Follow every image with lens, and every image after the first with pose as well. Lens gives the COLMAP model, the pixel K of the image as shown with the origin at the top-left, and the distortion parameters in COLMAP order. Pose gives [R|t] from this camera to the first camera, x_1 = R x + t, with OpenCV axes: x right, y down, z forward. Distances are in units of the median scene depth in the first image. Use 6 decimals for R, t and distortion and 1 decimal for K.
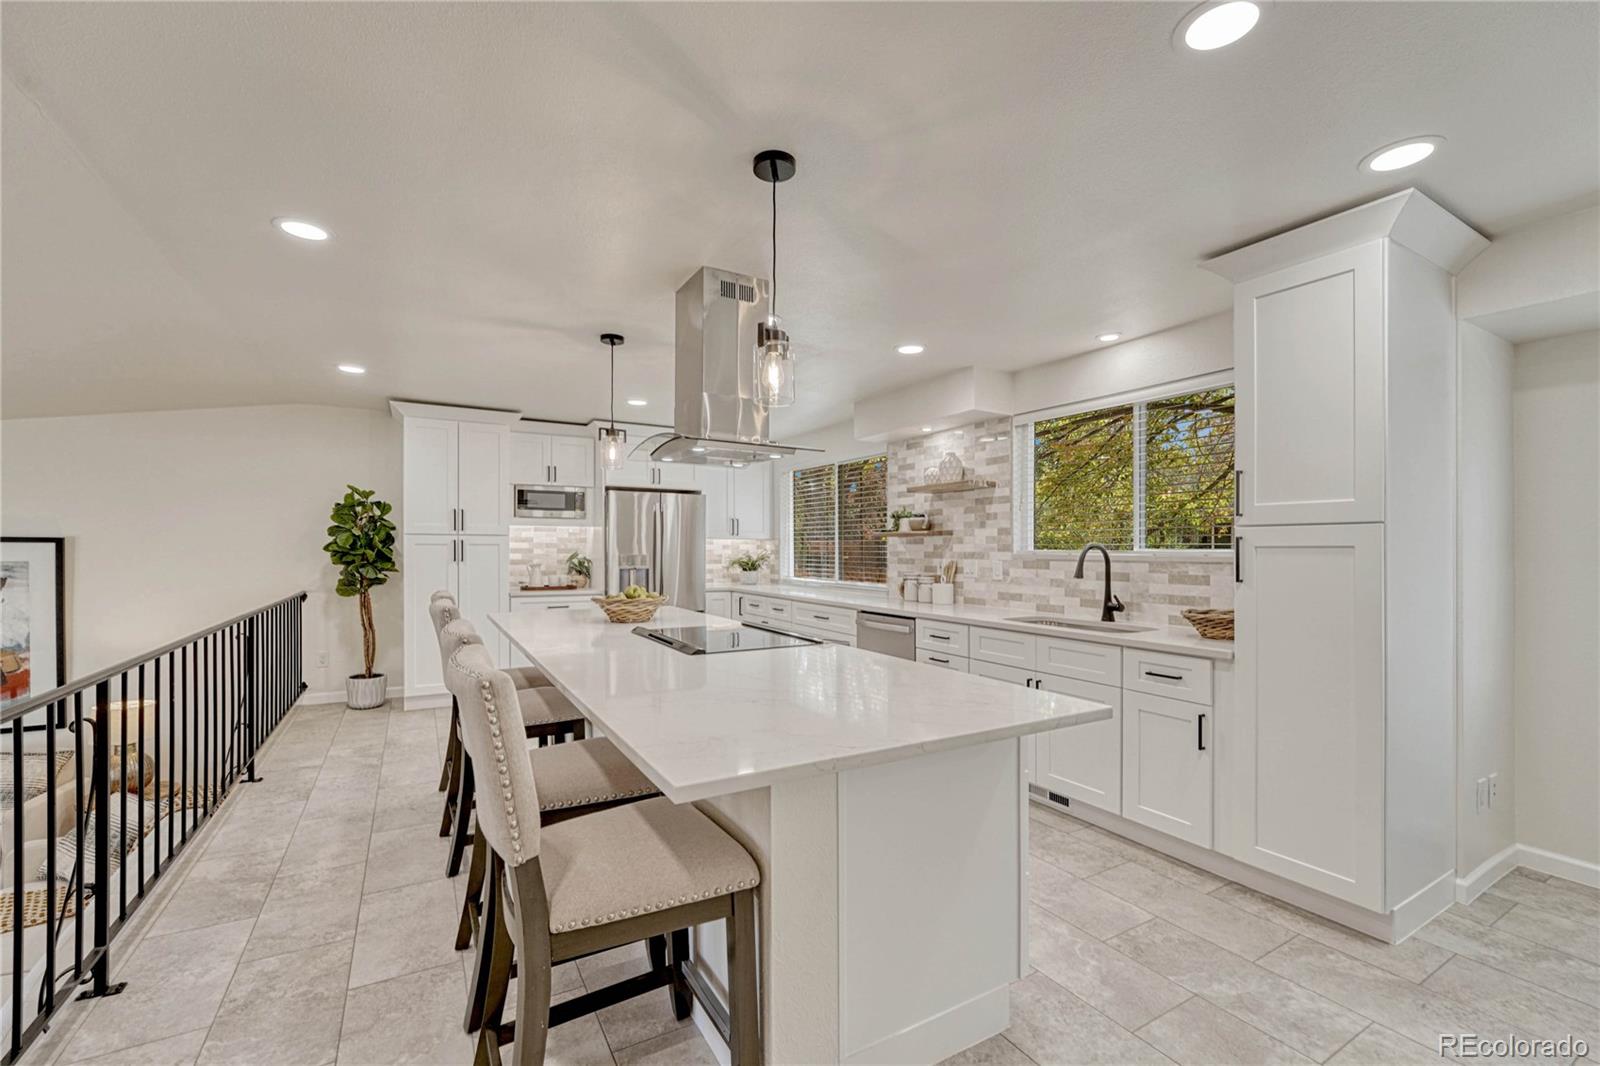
lens RADIAL K [[671.7, 0, 795.6], [0, 671.7, 536.9], [0, 0, 1]] dist [-0.000898, 0.000204]
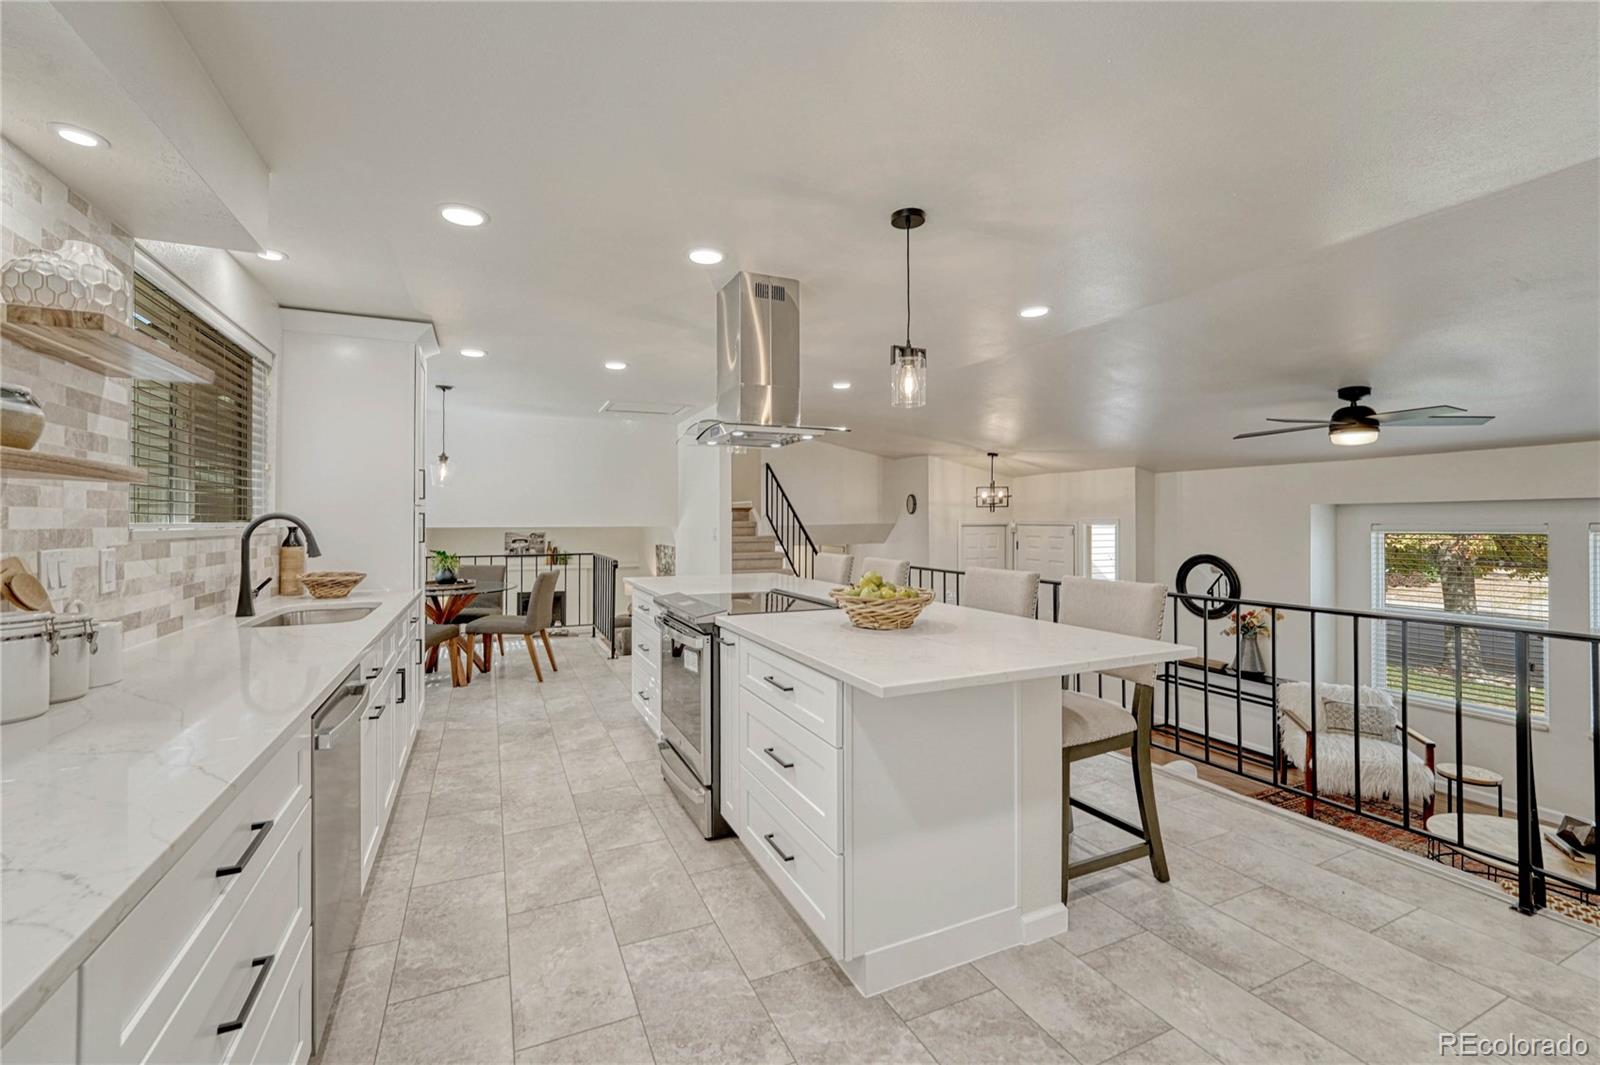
lens RADIAL K [[651.4, 0, 794.1], [0, 651.4, 529.0], [0, 0, 1]] dist [0.000077, -0.000011]
pose [[-0.995998, -0.001654, 0.089357, -0.227555], [-0.002331, 0.999969, -0.007467, 0.032522], [-0.089342, -0.007646, -0.995972, 1.768396]]
